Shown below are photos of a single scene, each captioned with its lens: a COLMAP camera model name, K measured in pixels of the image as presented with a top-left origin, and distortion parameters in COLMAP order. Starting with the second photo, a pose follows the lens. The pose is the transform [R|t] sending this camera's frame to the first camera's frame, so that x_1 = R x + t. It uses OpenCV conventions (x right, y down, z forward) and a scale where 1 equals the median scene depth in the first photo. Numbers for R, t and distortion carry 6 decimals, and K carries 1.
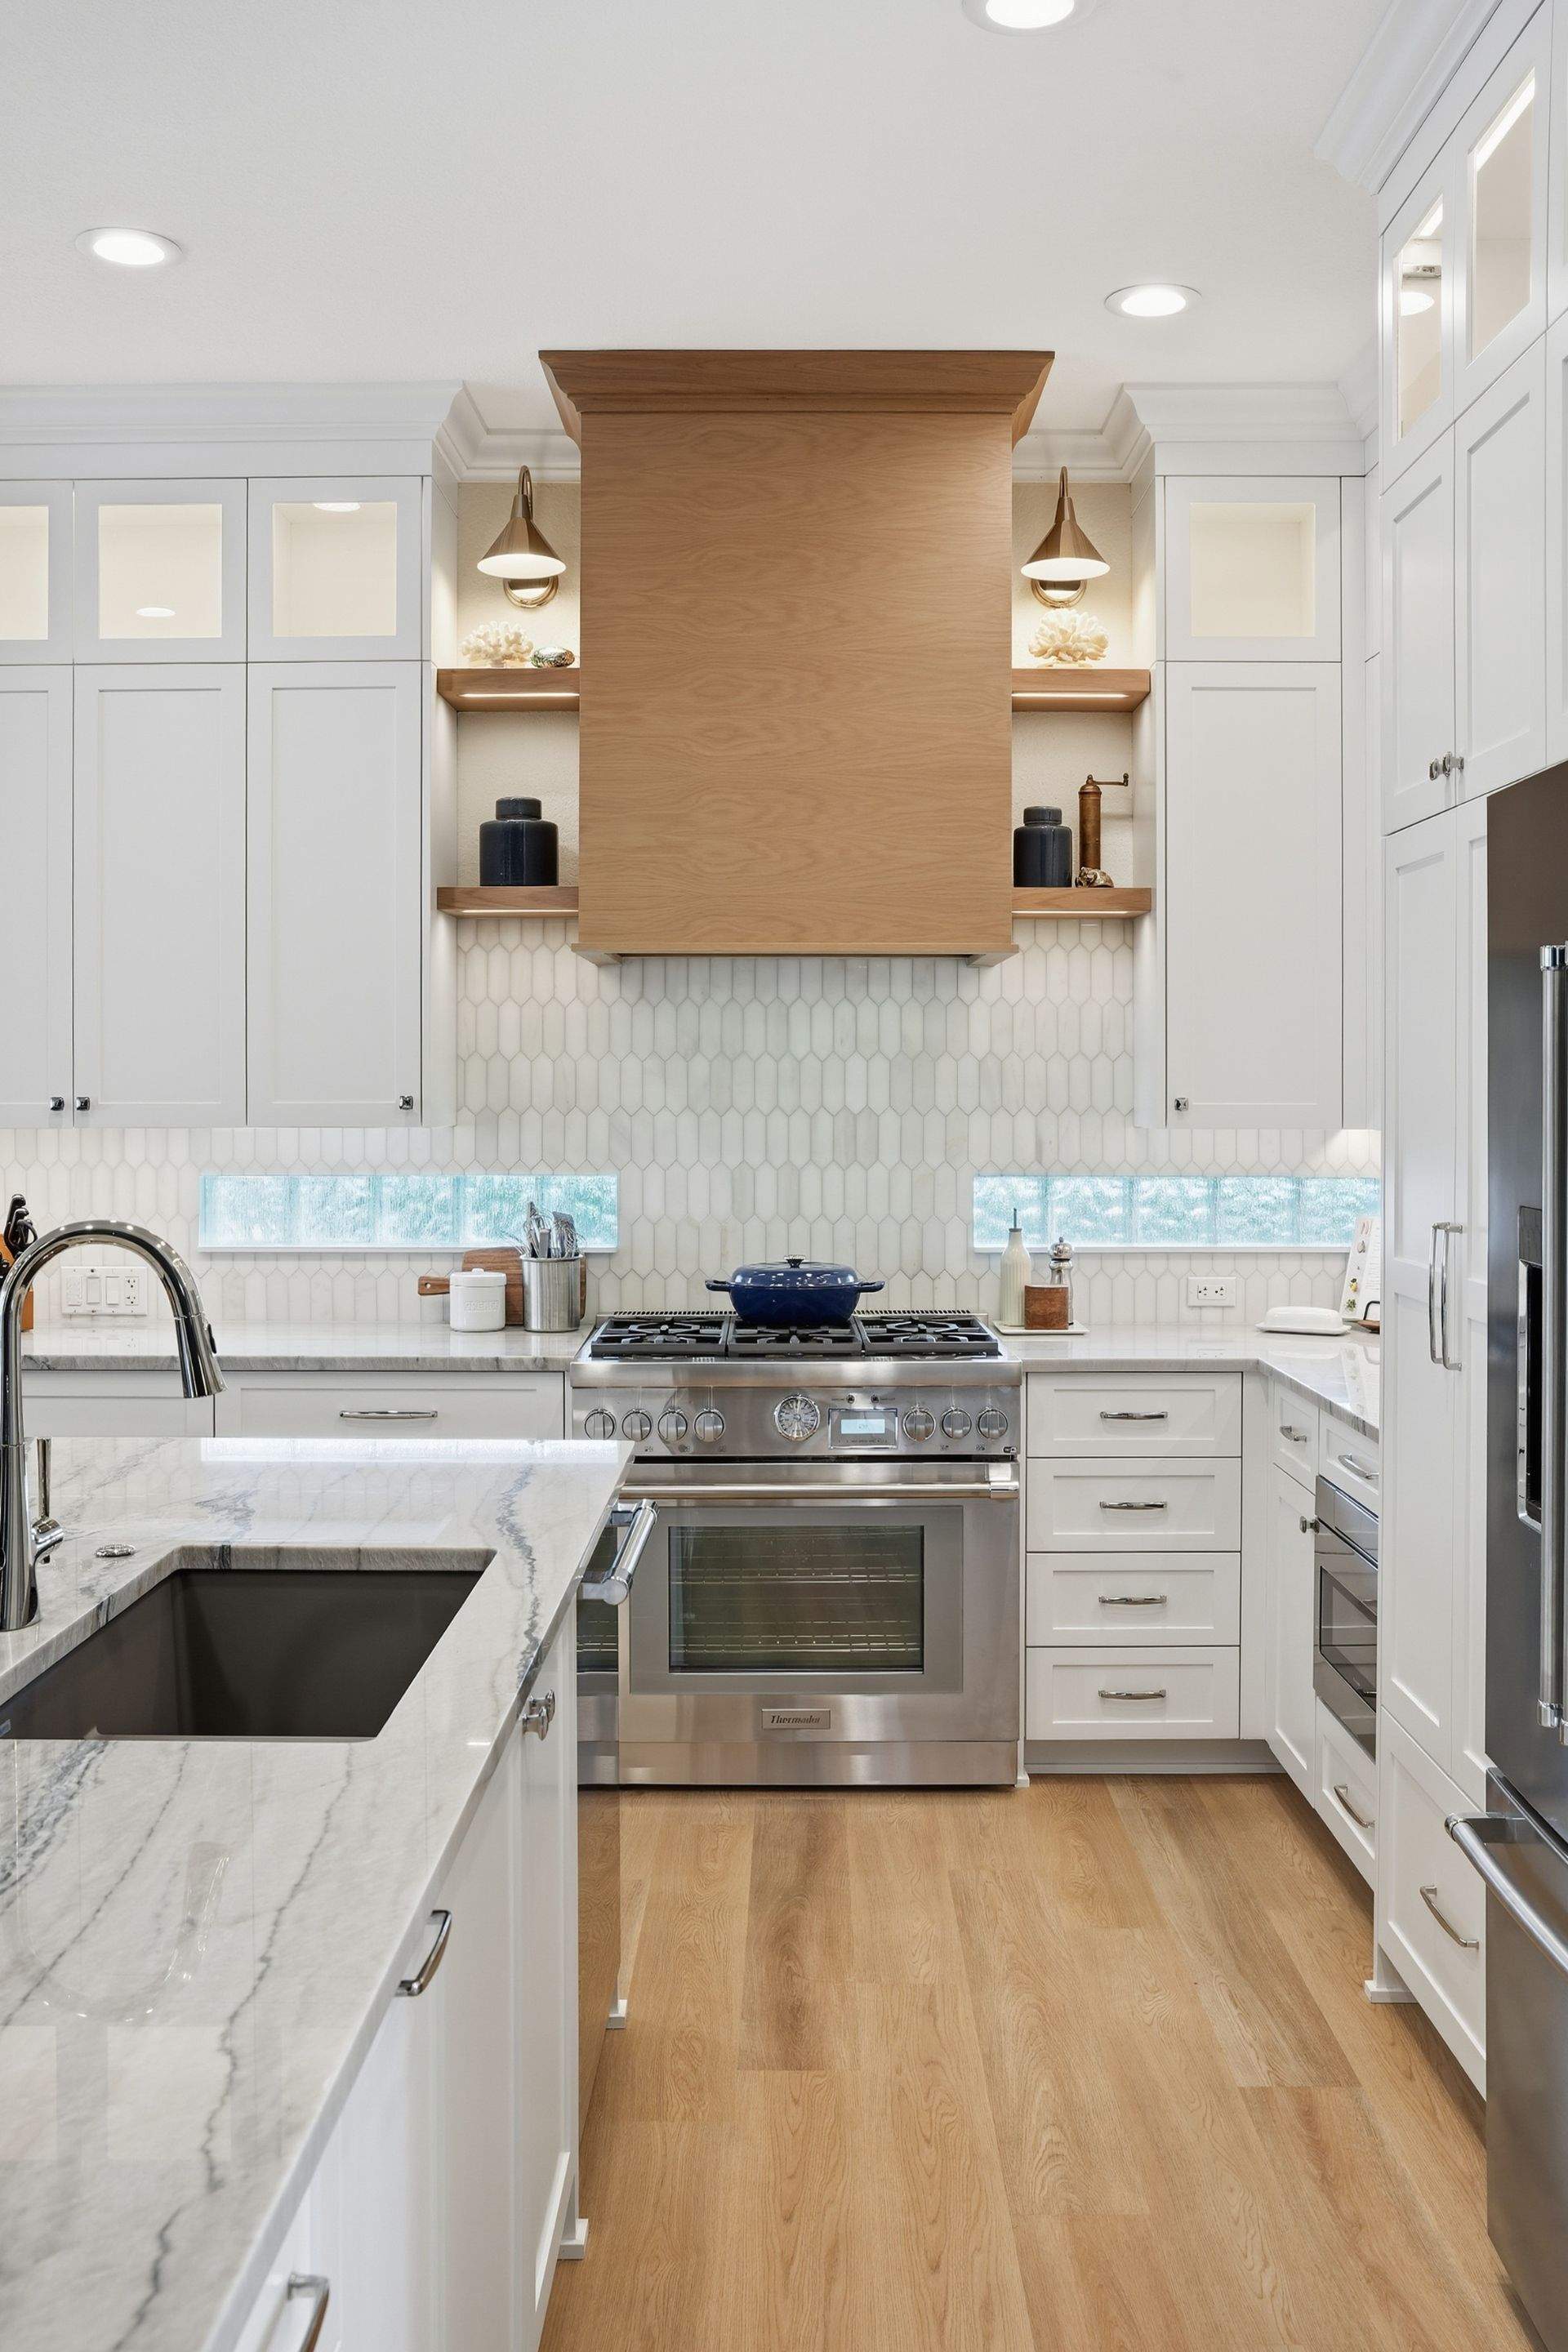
lens RADIAL K [[2181.3, 0, 784.0], [0, 2181.3, 1176.0], [0, 0, 1]] dist [-0.196601, 0.414317]
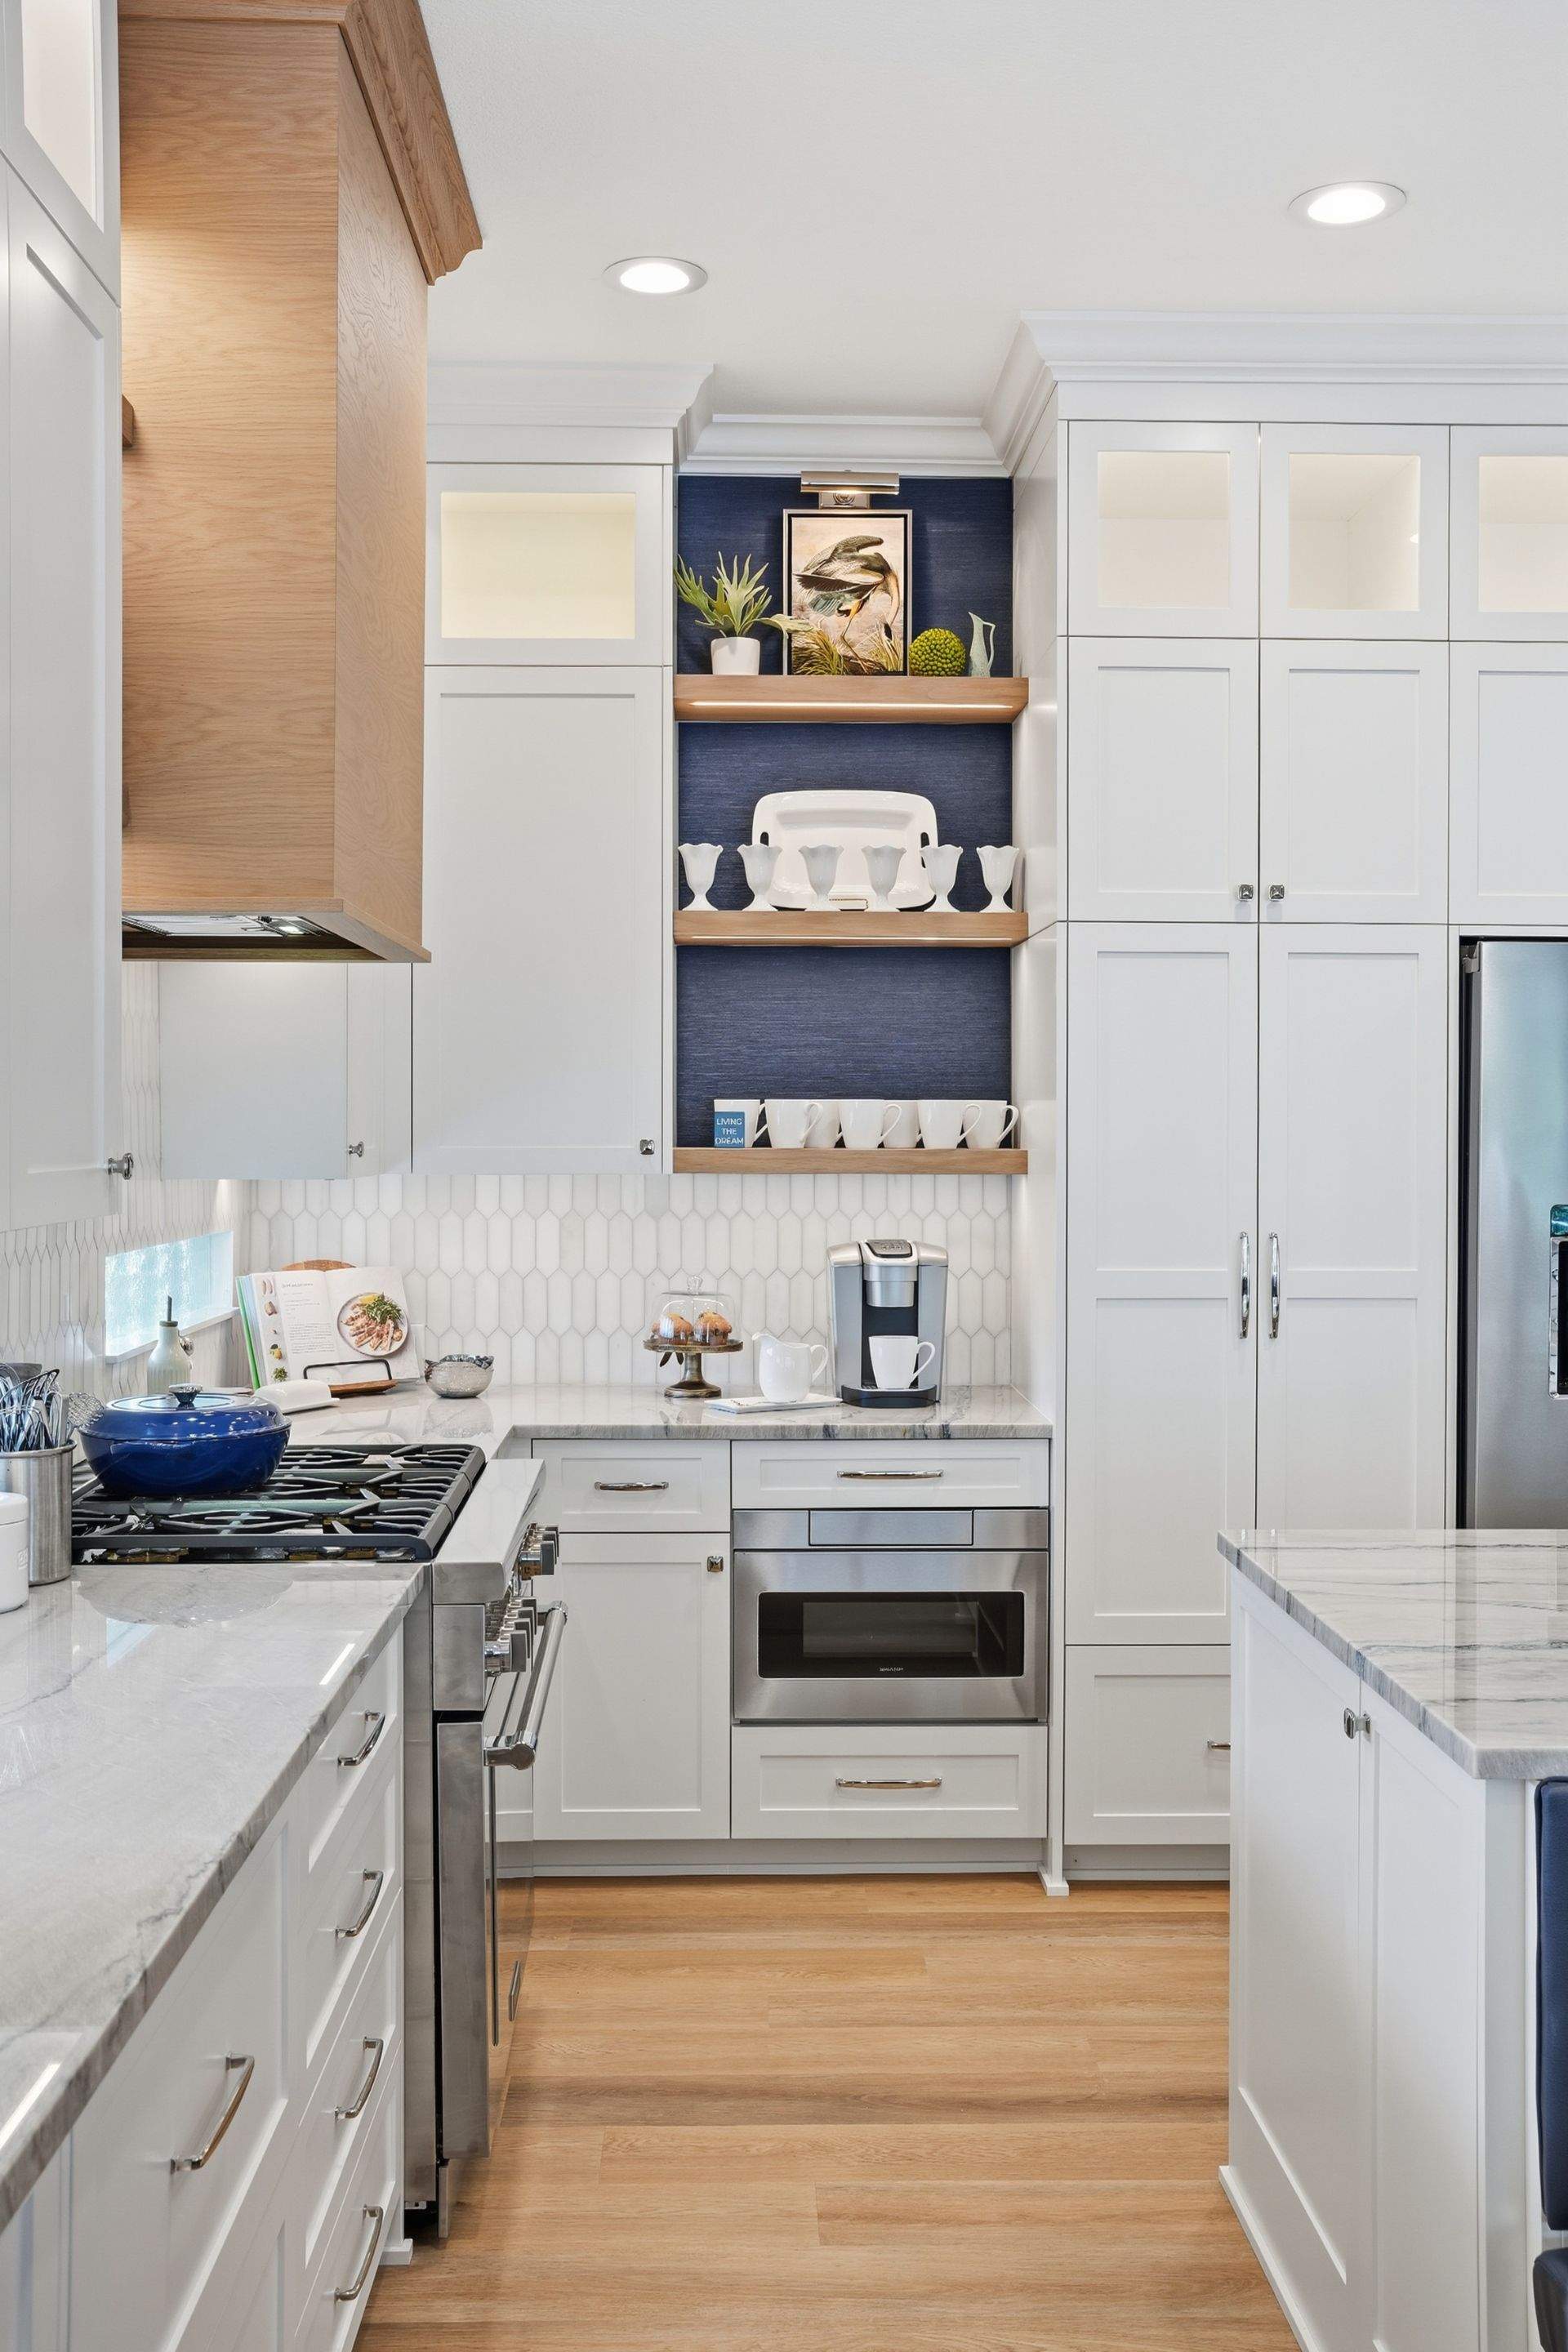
lens RADIAL K [[2323.0, 0, 784.0], [0, 2323.0, 1176.0], [0, 0, 1]] dist [-0.223151, 0.466201]
pose [[-0.035244, -0.025945, 0.999042, -0.684016], [0.041159, 0.998777, 0.027390, -0.038813], [-0.998531, 0.042085, -0.034133, 0.825572]]
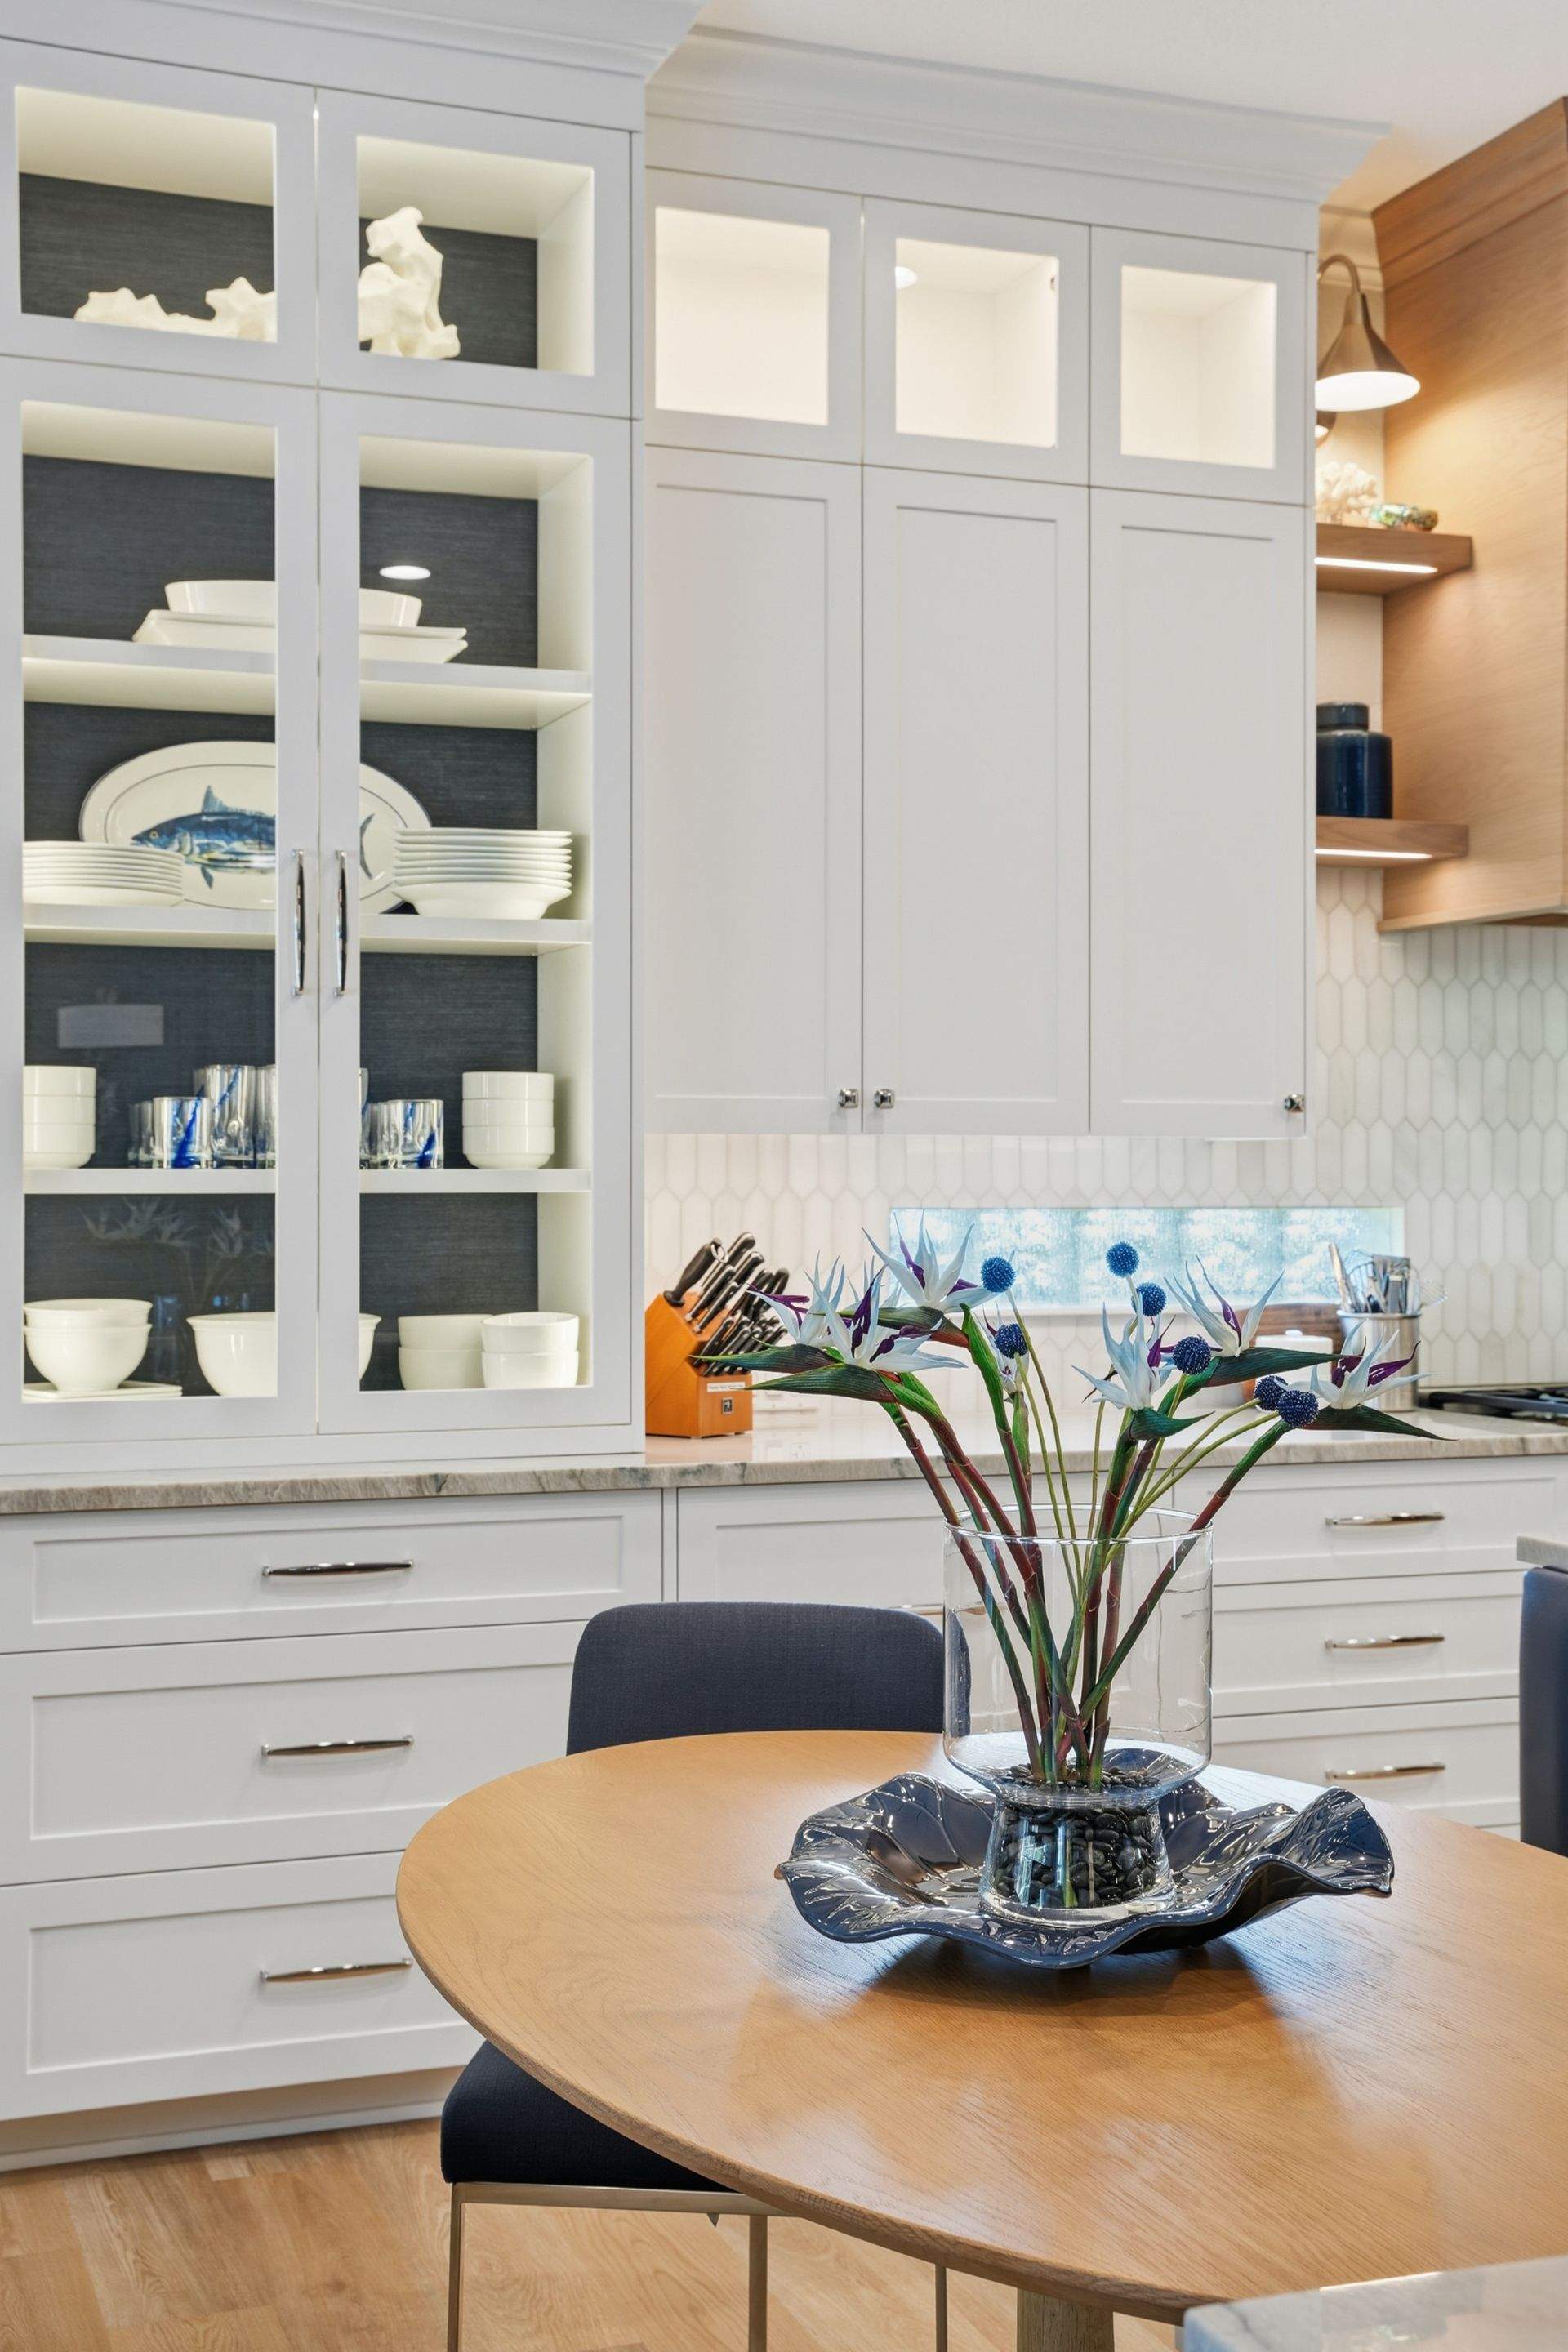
lens RADIAL K [[2808.8, 0, 784.0], [0, 2808.8, 1176.0], [0, 0, 1]] dist [0.032995, 0.077269]
pose [[0.937173, 0.001661, 0.348862, -0.641037], [0.013713, 0.999040, -0.041594, 0.027321], [-0.348597, 0.043765, 0.936251, 0.155380]]
